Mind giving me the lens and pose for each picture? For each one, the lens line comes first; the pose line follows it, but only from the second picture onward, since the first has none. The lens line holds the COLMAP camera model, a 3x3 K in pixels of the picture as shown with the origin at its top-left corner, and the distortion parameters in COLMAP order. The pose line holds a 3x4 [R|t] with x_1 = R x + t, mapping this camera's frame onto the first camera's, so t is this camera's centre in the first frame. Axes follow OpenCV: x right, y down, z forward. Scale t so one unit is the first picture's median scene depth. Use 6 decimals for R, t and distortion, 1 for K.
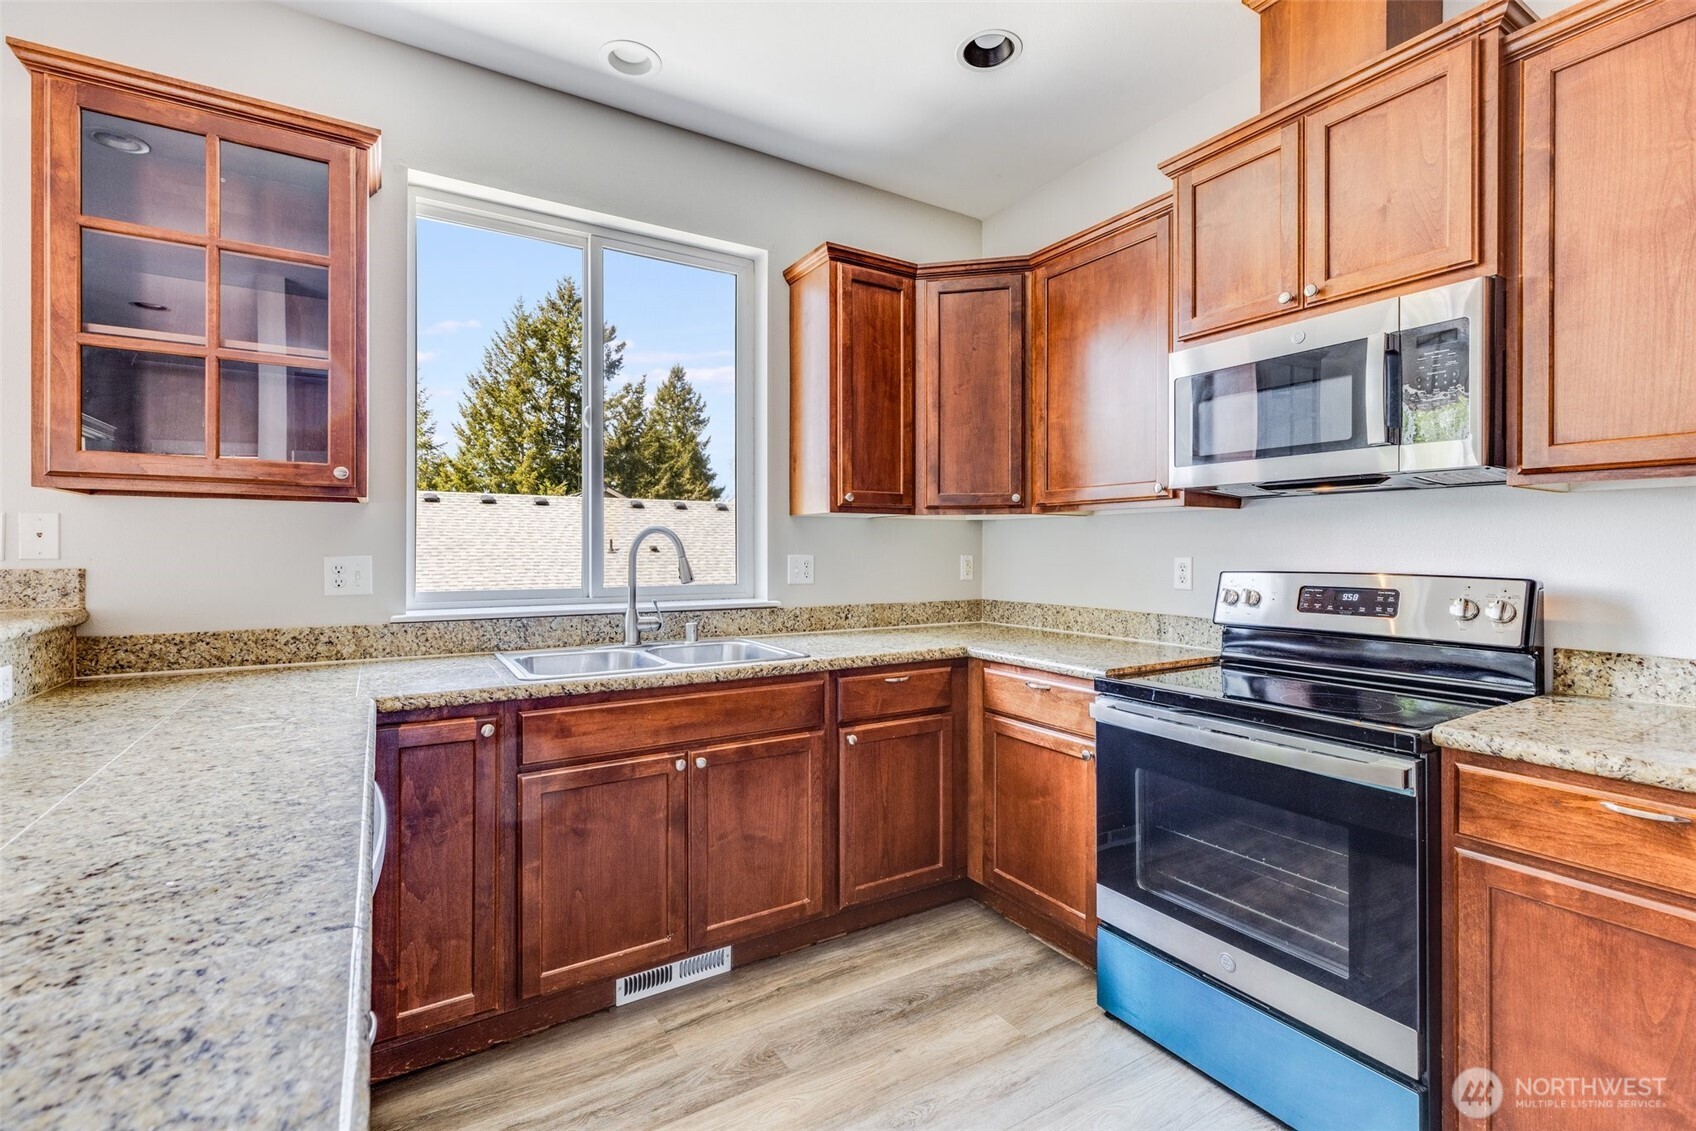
lens RADIAL K [[765.9, 0, 843.2], [0, 765.9, 555.4], [0, 0, 1]] dist [-0.004108, 0.002818]
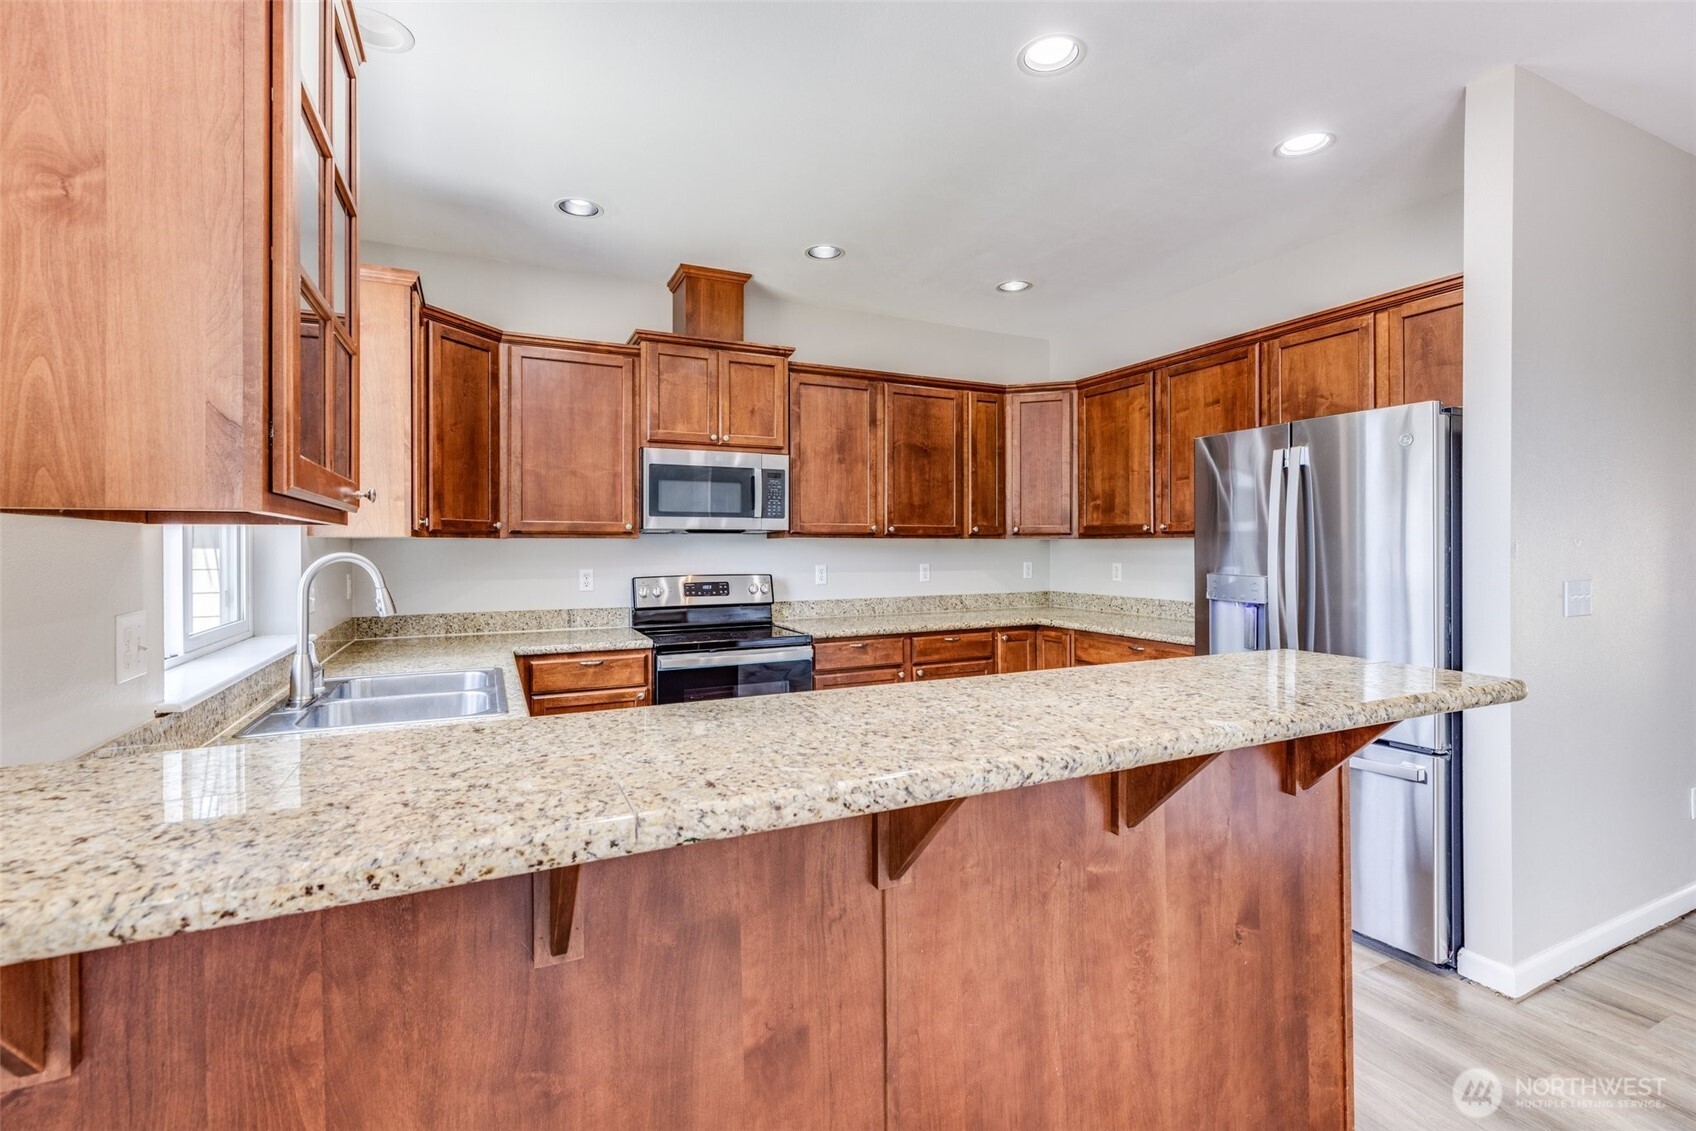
lens RADIAL K [[771.2, 0, 852.3], [0, 771.2, 544.7], [0, 0, 1]] dist [0.010708, -0.000441]
pose [[0.089763, -0.005036, 0.995950, -0.998932], [0.009409, 0.999947, 0.004209, -0.046496], [-0.995919, 0.008993, 0.089806, 0.338608]]
